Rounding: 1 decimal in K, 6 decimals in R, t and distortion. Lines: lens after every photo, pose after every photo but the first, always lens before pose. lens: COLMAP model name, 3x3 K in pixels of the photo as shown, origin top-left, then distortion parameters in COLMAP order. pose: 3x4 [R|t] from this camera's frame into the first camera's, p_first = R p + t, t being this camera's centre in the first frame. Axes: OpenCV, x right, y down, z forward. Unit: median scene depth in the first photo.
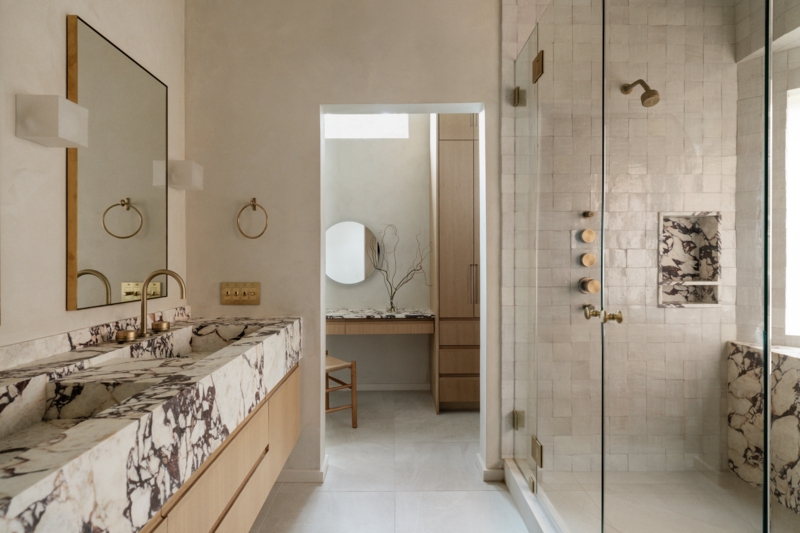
lens RADIAL K [[437.3, 0, 400.0], [0, 437.3, 266.5], [0, 0, 1]] dist [-0.000523, -0.000582]
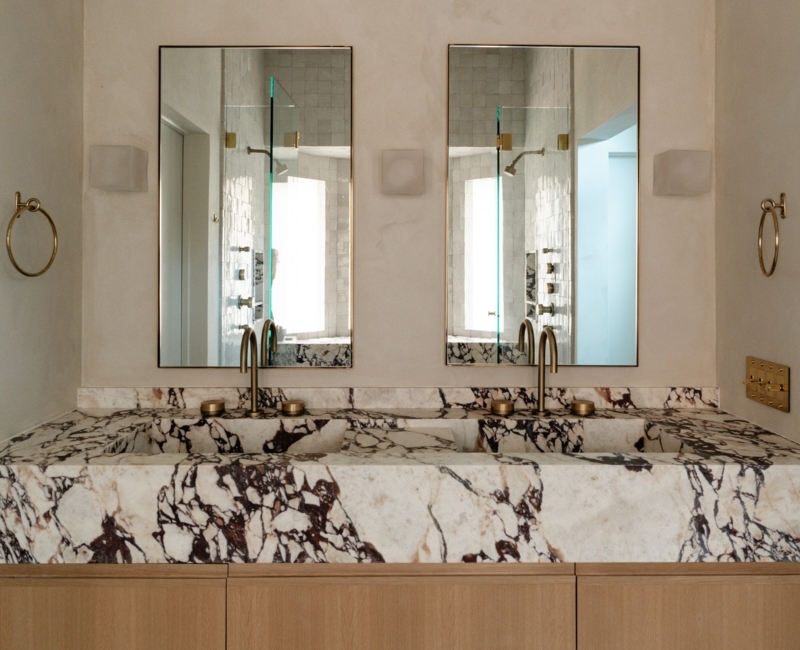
lens RADIAL K [[670.1, 0, 400.0], [0, 670.1, 267.6], [0, 0, 1]] dist [-0.003608, 0.002343]
pose [[-0.008559, 0.001774, -0.999962, 0.914761], [-0.016715, 0.999858, 0.001917, -0.145877], [0.999824, 0.016730, -0.008528, 1.257965]]
